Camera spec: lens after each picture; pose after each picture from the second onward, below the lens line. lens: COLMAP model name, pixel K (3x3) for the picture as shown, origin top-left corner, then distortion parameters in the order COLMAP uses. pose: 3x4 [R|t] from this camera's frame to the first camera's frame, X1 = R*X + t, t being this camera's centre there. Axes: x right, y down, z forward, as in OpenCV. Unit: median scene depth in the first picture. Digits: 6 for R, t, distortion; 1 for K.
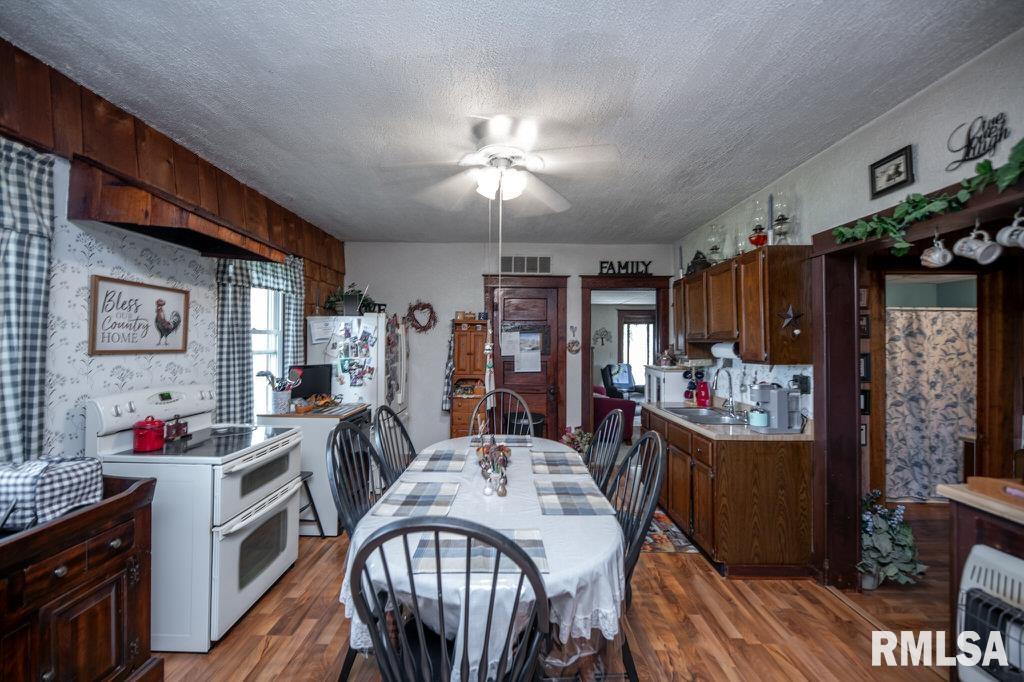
lens RADIAL K [[411.5, 0, 508.1], [0, 411.5, 339.5], [0, 0, 1]] dist [-0.002908, -0.001334]
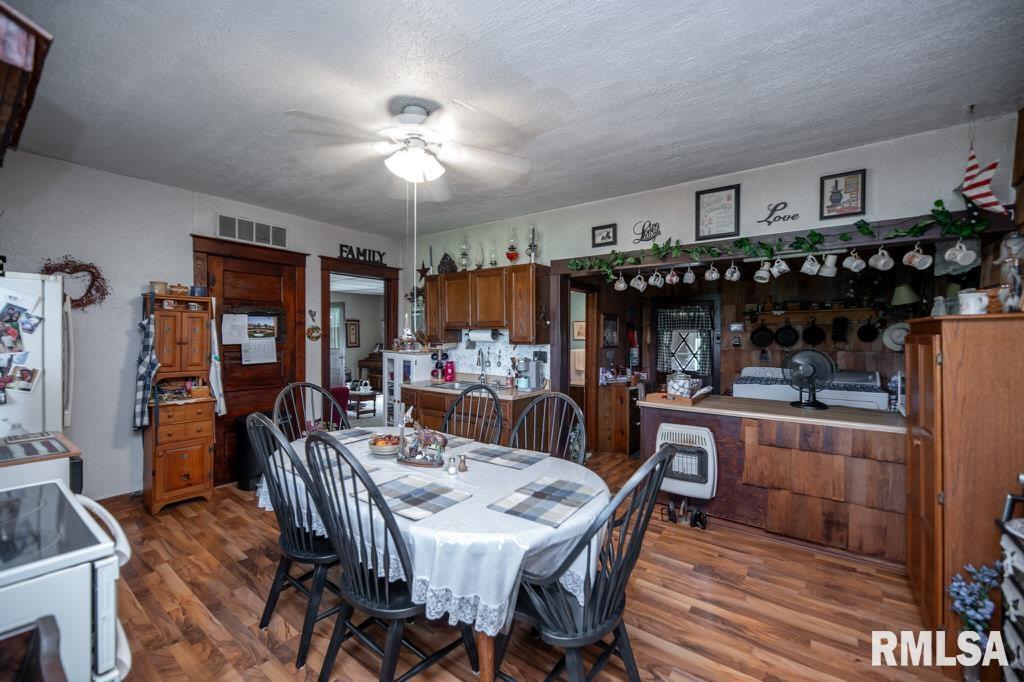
lens RADIAL K [[411.5, 0, 504.7], [0, 411.5, 339.2], [0, 0, 1]] dist [-0.002908, -0.001334]
pose [[0.588465, -0.012266, 0.808430, -0.612429], [-0.012856, 0.999617, 0.024525, 0.007204], [-0.808421, -0.024825, 0.588081, 0.220508]]
